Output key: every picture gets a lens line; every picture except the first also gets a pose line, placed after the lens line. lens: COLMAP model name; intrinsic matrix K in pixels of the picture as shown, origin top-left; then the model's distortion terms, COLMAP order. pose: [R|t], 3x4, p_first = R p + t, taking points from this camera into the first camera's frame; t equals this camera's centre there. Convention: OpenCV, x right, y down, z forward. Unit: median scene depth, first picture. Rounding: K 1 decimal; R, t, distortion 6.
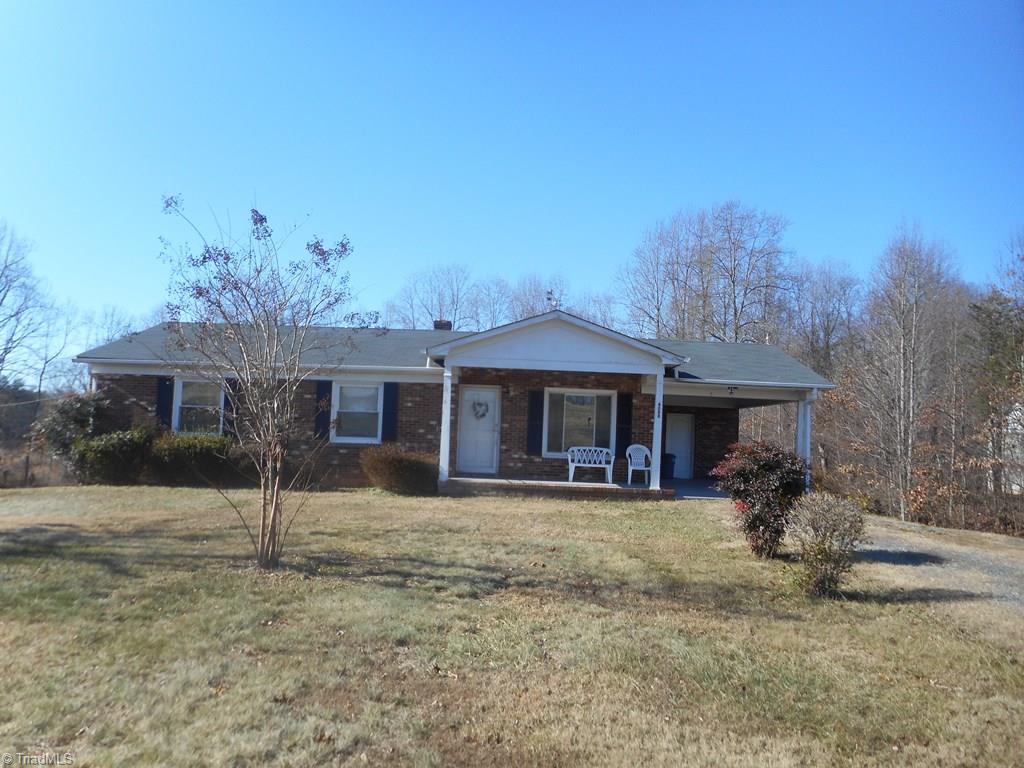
lens RADIAL K [[769.2, 0, 560.2], [0, 769.2, 389.1], [0, 0, 1]] dist [0.012322, 0.000574]
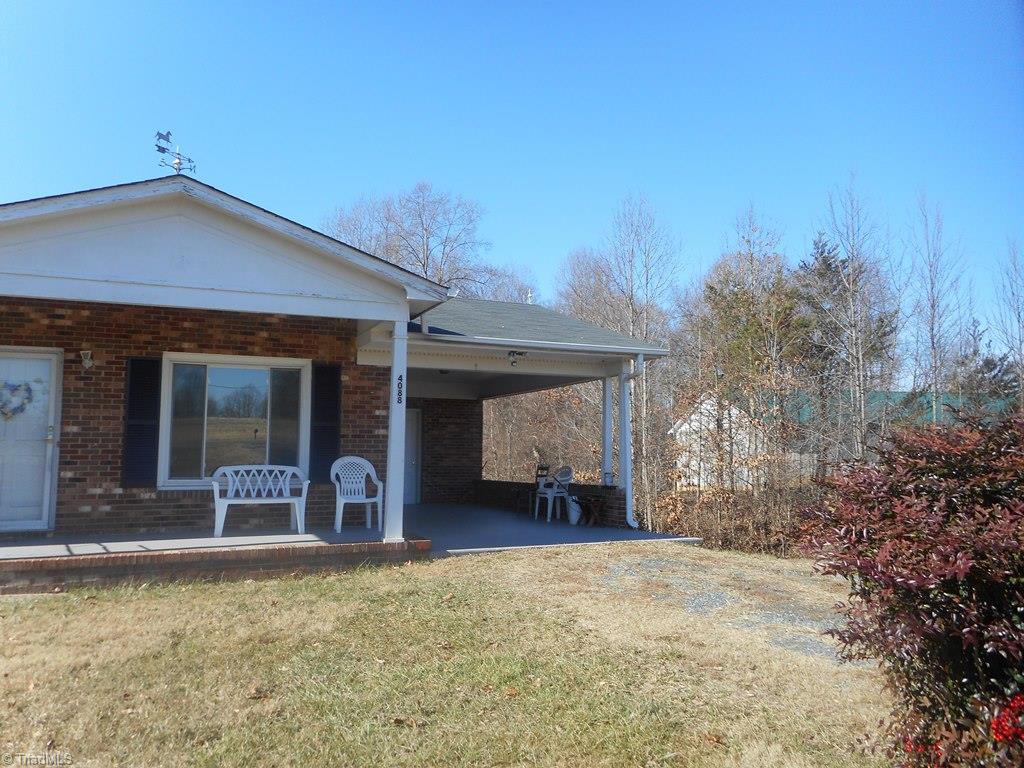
lens RADIAL K [[780.7, 0, 547.0], [0, 780.7, 377.8], [0, 0, 1]] dist [0.013305, 0.006751]
pose [[0.923496, -0.004075, 0.383587, 0.015744], [0.013956, 0.999639, -0.022978, 0.030973], [-0.383354, 0.026573, 0.923219, 0.433551]]
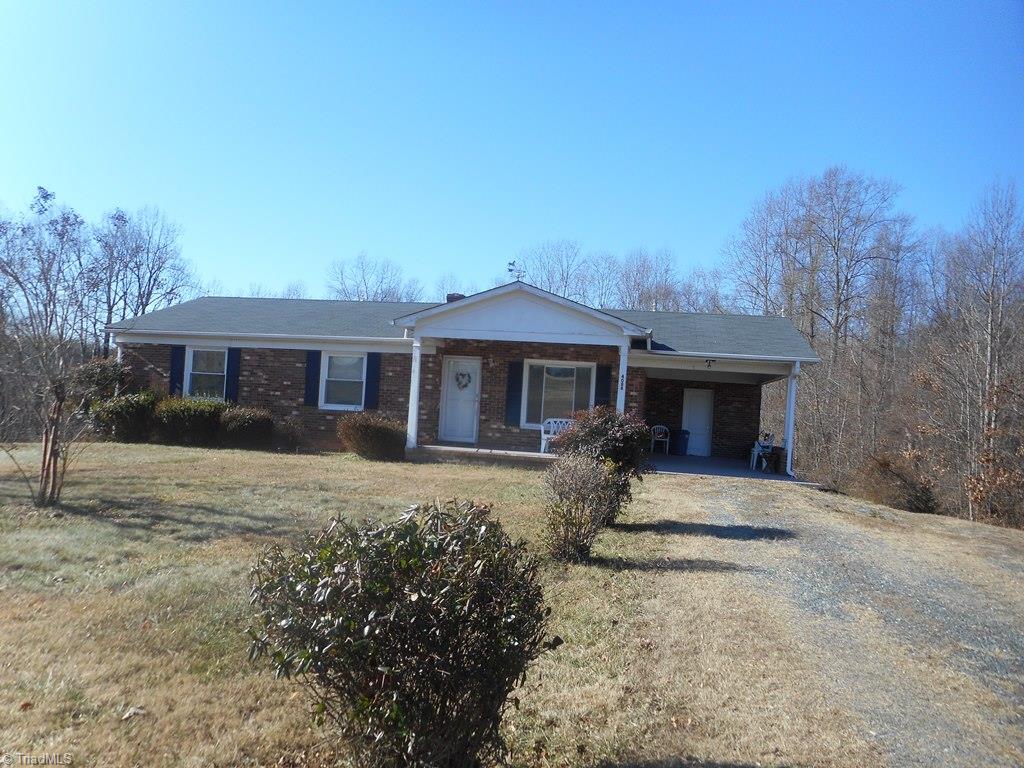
lens RADIAL K [[780.7, 0, 547.0], [0, 780.7, 377.8], [0, 0, 1]] dist [0.013305, 0.006751]
pose [[0.984687, 0.012844, -0.173859, 0.191093], [-0.010404, 0.999834, 0.014934, 0.007138], [0.174022, -0.012897, 0.984657, -0.000033]]
